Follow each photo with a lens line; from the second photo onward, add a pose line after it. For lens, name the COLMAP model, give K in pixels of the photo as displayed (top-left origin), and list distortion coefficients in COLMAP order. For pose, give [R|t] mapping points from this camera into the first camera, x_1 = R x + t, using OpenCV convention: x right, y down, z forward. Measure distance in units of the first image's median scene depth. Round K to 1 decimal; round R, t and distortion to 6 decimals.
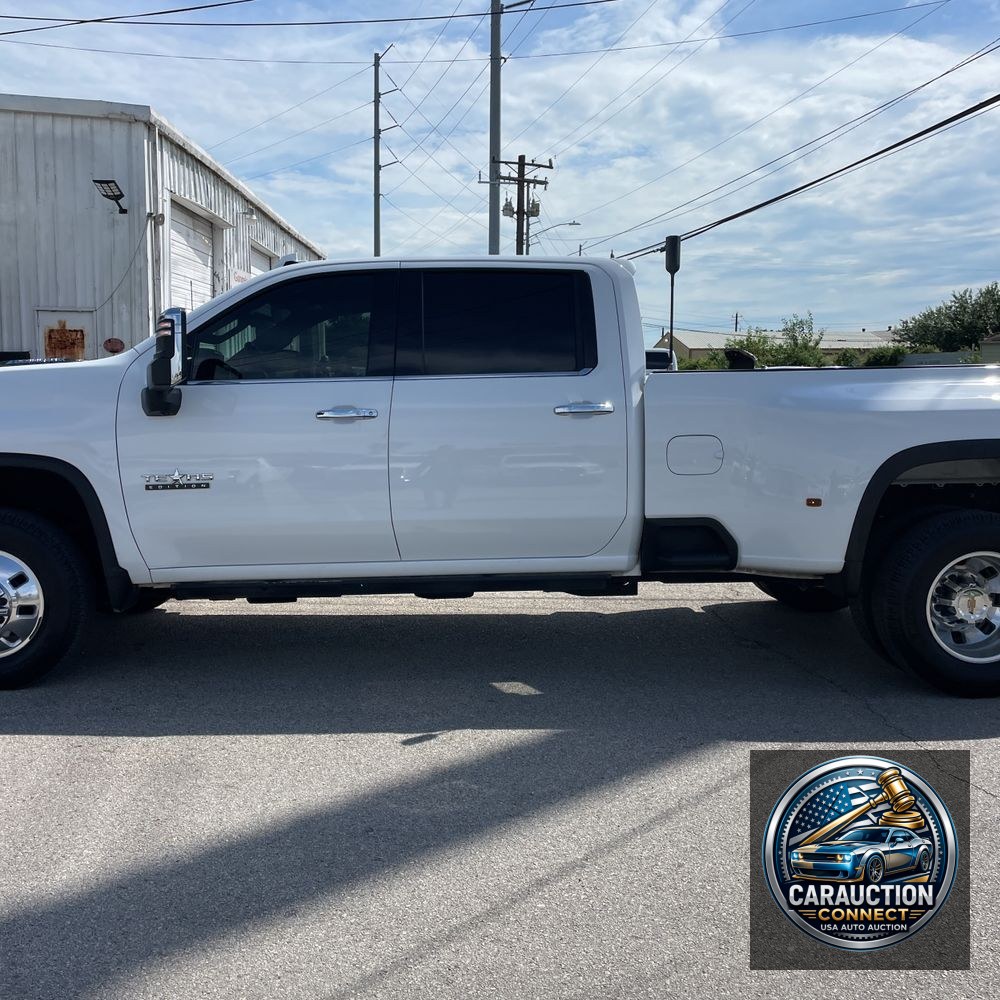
lens RADIAL K [[1022.1, 0, 490.7], [0, 1022.1, 489.3], [0, 0, 1]] dist [0.033581, 0.000000]
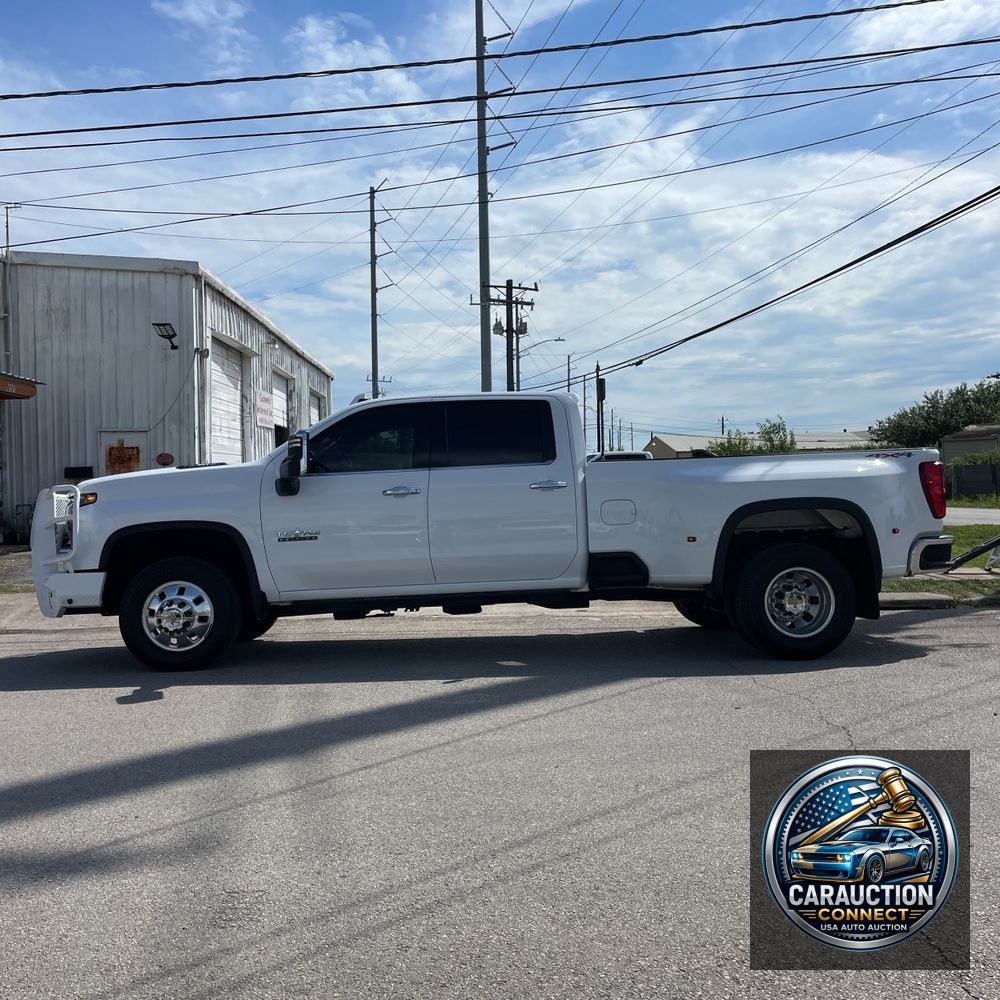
lens RADIAL K [[1022.1, 0, 501.9], [0, 1022.1, 496.0], [0, 0, 1]] dist [0.033581, 0.000000]
pose [[0.999564, -0.024426, 0.016605, -0.001860], [0.025934, 0.994881, -0.097674, 0.018666], [-0.014134, 0.098062, 0.995080, -0.119798]]
